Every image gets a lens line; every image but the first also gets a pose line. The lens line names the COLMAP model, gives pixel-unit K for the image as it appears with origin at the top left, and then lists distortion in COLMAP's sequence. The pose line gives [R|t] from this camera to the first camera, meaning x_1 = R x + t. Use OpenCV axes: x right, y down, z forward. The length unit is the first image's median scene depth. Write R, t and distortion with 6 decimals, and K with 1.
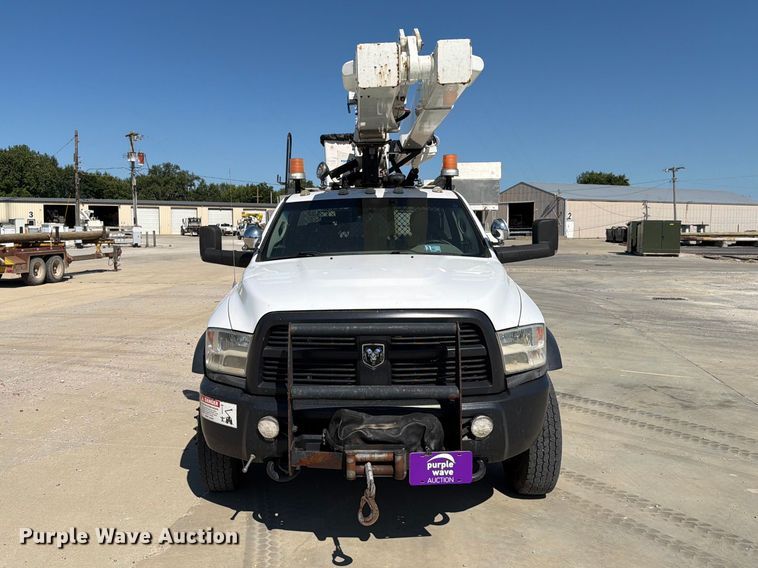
lens RADIAL K [[721.6, 0, 378.7], [0, 721.6, 253.3], [0, 0, 1]] dist [-0.002854, -0.009131]
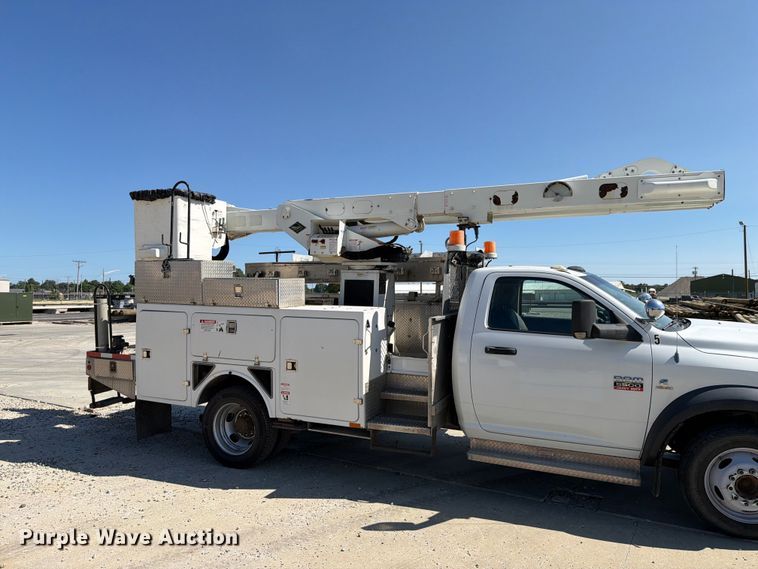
lens RADIAL K [[526.6, 0, 381.4], [0, 526.6, 289.5], [0, 0, 1]] dist [0.077559, -0.117025]
pose [[0.345086, 0.014068, 0.938465, -1.283431], [0.035465, 0.998978, -0.028016, -0.054354], [-0.937901, 0.042951, 0.344235, 1.327817]]
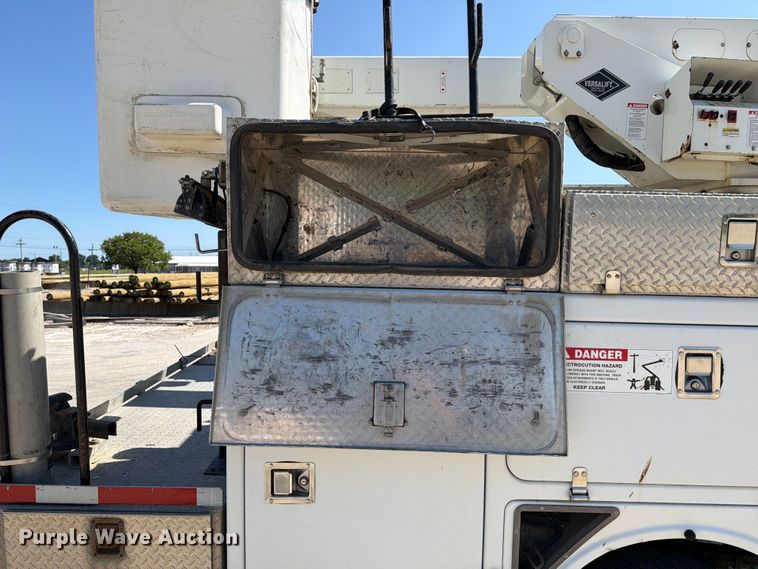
lens RADIAL K [[526.6, 0, 381.4], [0, 526.6, 289.5], [0, 0, 1]] dist [0.077559, -0.117025]
pose [[-0.048501, -0.037417, 0.998122, -0.588526], [0.042889, 0.998298, 0.039507, -0.087393], [-0.997902, 0.044725, -0.046813, 2.276979]]
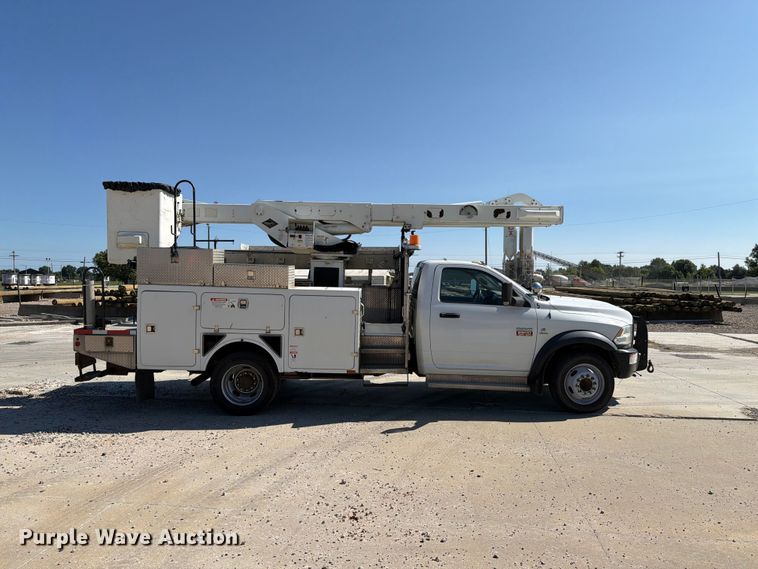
lens RADIAL K [[526.6, 0, 381.4], [0, 526.6, 289.5], [0, 0, 1]] dist [0.077559, -0.117025]
pose [[-0.062878, -0.011192, 0.997958, -1.794274], [0.033753, 0.999341, 0.013334, -0.061928], [-0.997450, 0.034522, -0.062459, 1.766361]]
